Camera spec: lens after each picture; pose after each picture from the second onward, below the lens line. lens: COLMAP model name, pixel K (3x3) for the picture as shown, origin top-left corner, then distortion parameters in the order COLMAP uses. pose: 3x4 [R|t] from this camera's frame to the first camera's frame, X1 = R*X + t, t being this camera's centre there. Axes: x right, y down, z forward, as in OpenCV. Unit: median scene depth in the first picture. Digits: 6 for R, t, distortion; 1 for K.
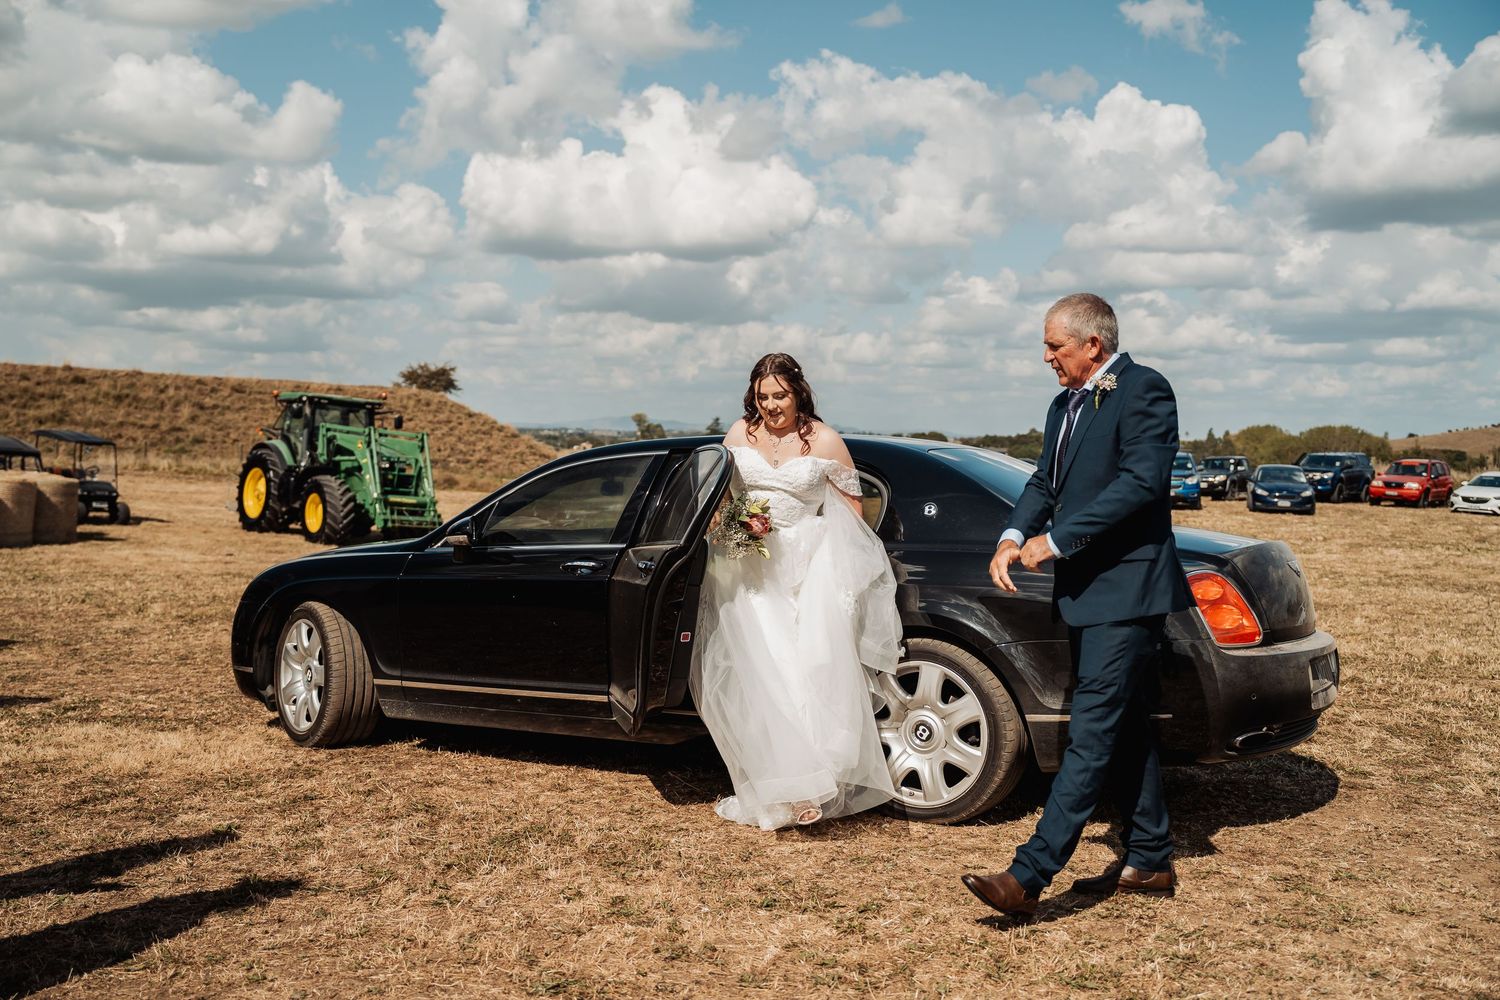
lens RADIAL K [[1549.4, 0, 739.5], [0, 1549.4, 491.2], [0, 0, 1]] dist [0.021855, 0.000000]
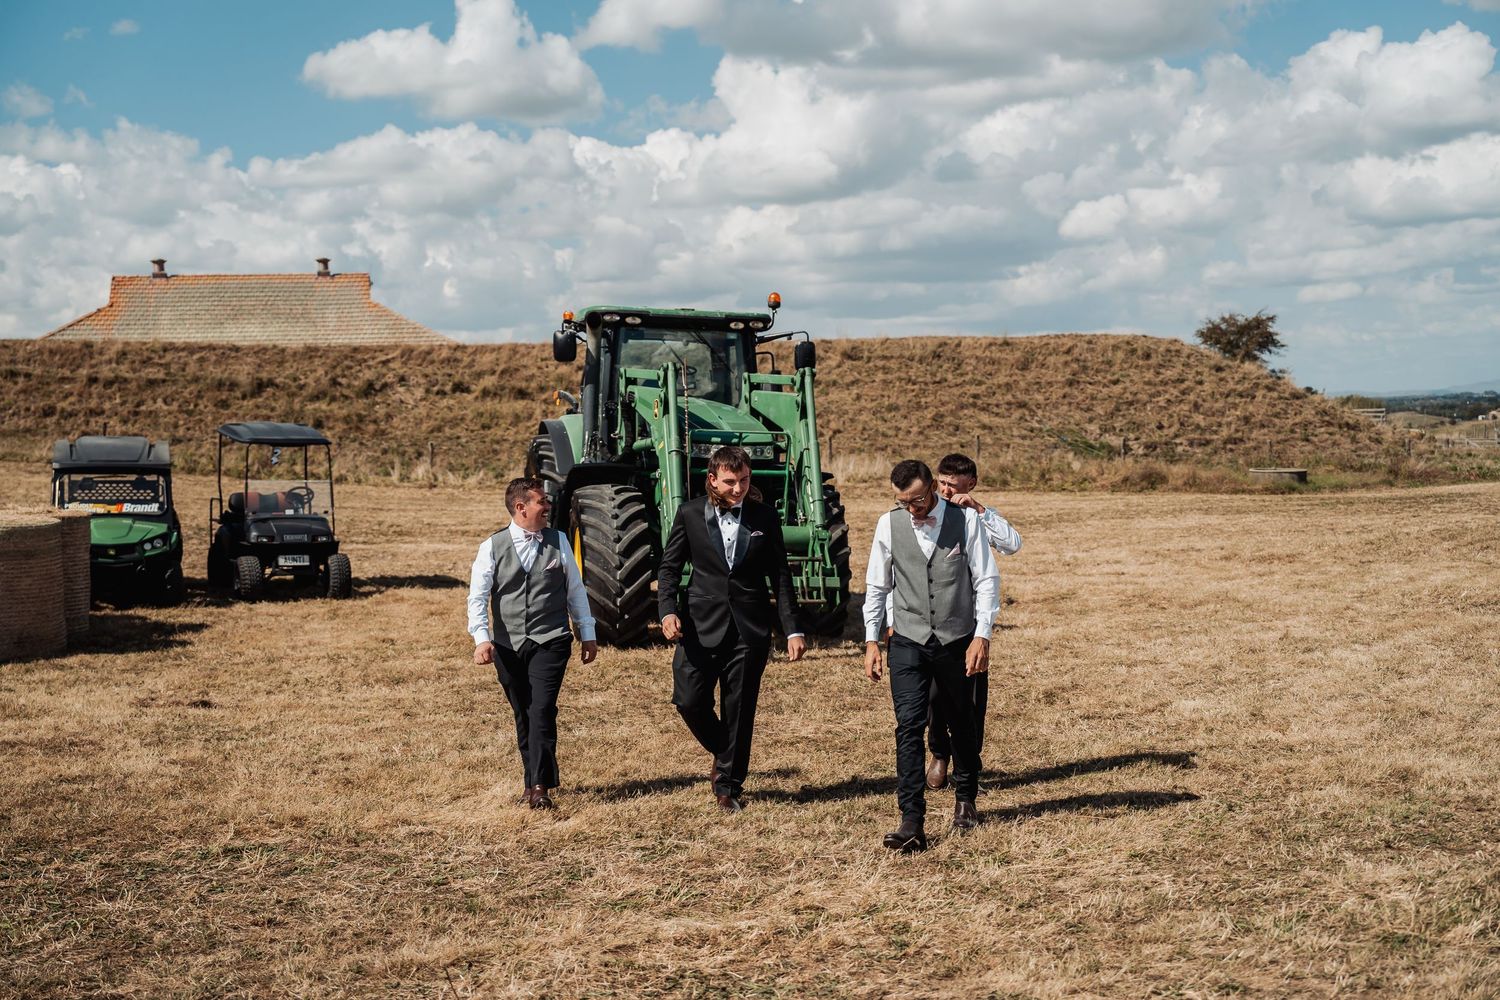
lens RADIAL K [[1865.3, 0, 751.2], [0, 1865.3, 494.1], [0, 0, 1]] dist [0.133710, 0.000000]
pose [[0.885736, -0.046151, -0.461889, 0.005907], [0.046963, 0.998849, -0.009744, -0.000191], [0.461807, -0.013061, 0.886884, 0.253935]]
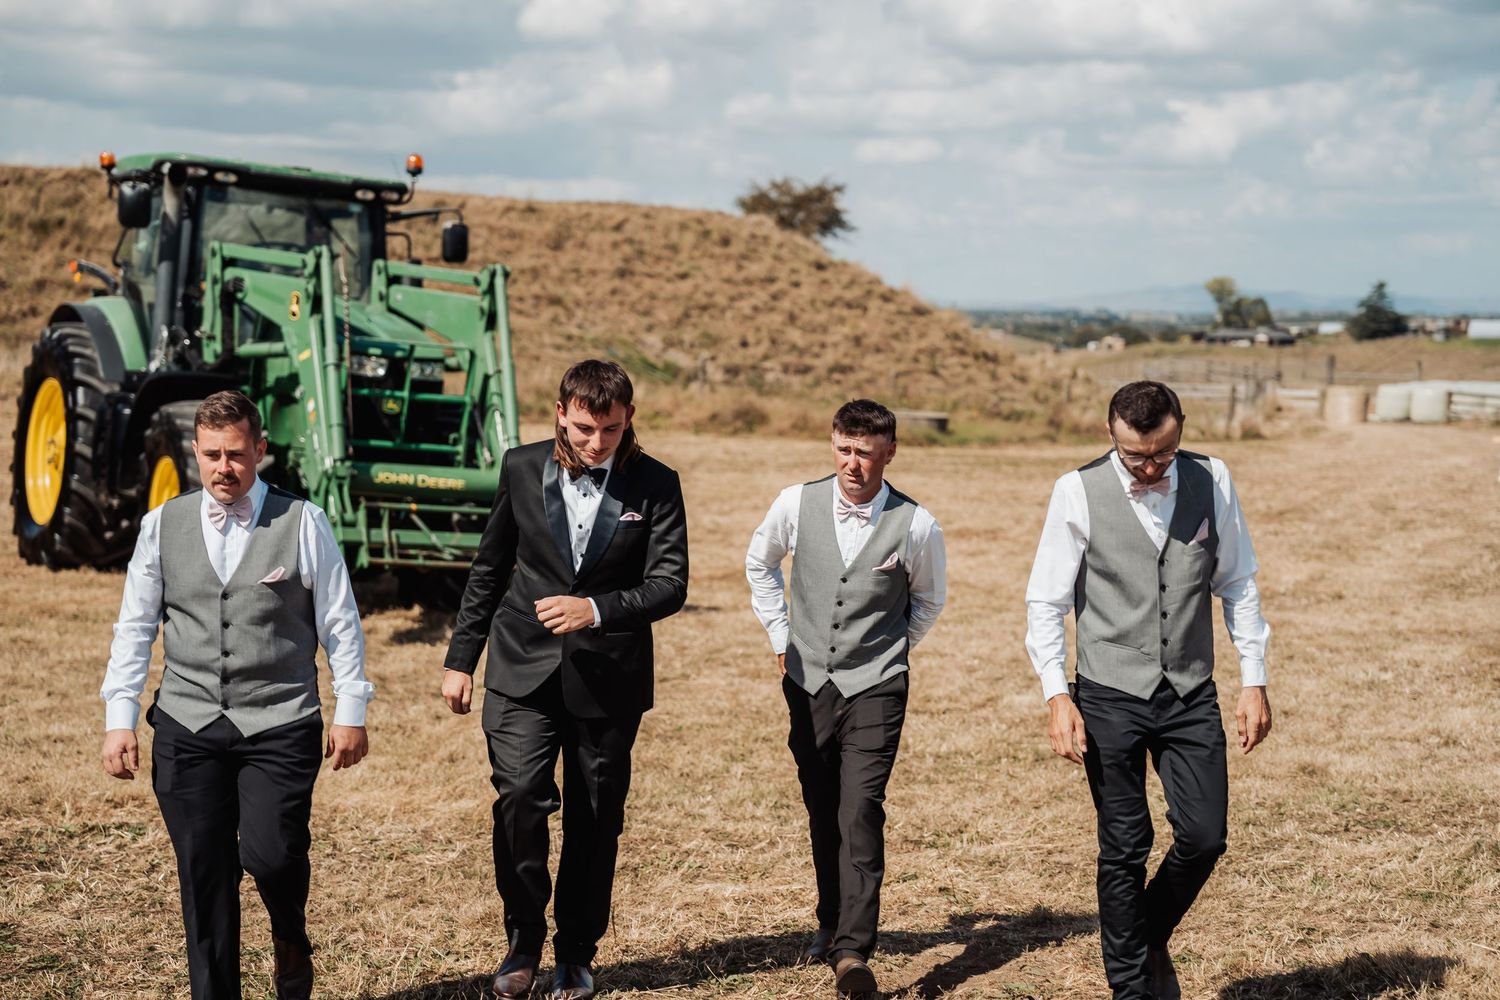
lens RADIAL K [[2863.0, 0, 753.6], [0, 2863.0, 505.5], [0, 0, 1]] dist [0.324467, 0.000000]
pose [[0.974793, 0.007193, -0.222995, -0.008702], [-0.001337, 0.999650, 0.026403, -0.002057], [0.223107, -0.025439, 0.974462, 0.199326]]
